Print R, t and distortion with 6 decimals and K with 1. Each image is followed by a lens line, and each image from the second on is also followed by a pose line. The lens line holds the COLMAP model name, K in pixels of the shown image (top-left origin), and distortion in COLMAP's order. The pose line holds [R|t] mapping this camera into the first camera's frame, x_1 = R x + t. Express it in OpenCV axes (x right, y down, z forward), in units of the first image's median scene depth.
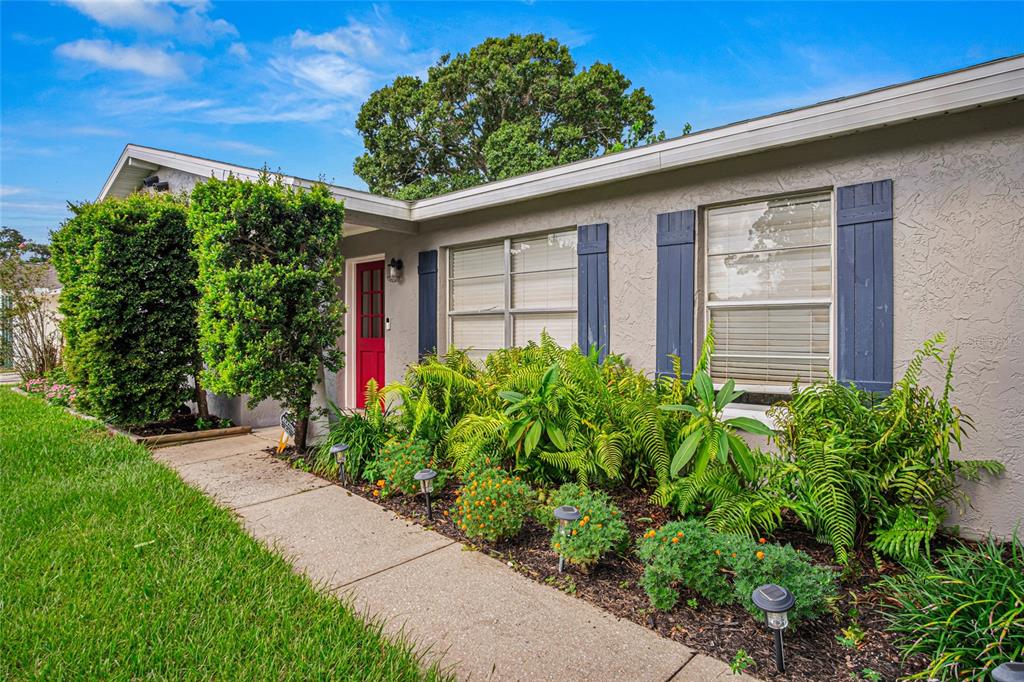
lens RADIAL K [[548.5, 0, 507.9], [0, 548.5, 326.9], [0, 0, 1]] dist [-0.002774, 0.004435]
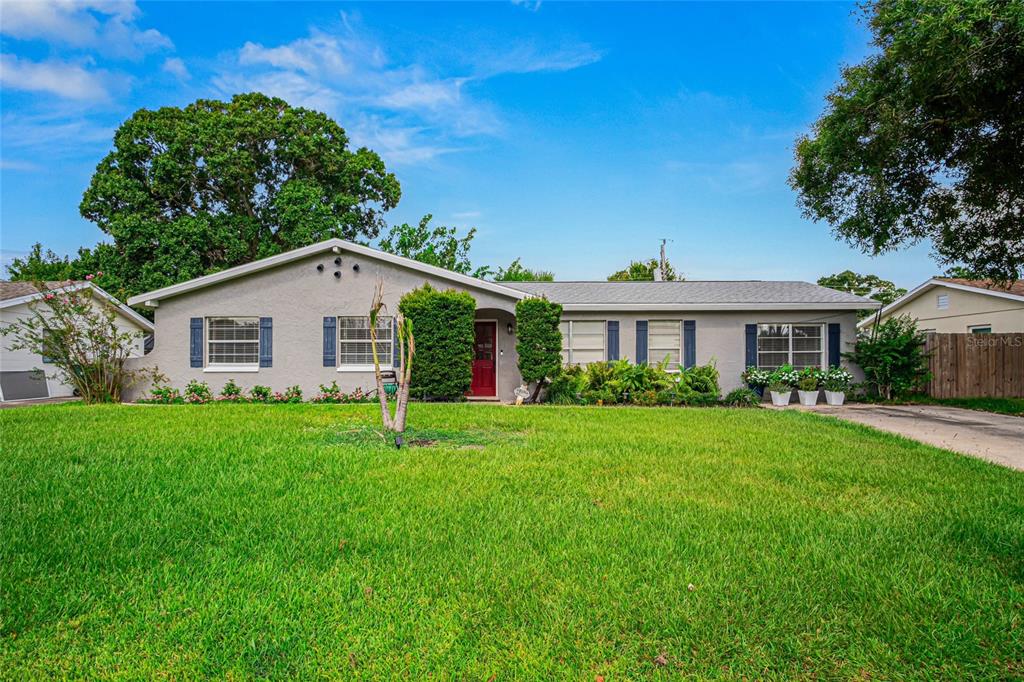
lens RADIAL K [[560.8, 0, 489.5], [0, 560.8, 352.7], [0, 0, 1]] dist [0.019562, 0.000494]
pose [[0.770893, 0.014168, 0.636807, -2.083118], [-0.005059, 0.999857, -0.016121, 0.037668], [-0.636945, 0.009205, 0.770854, -0.841077]]
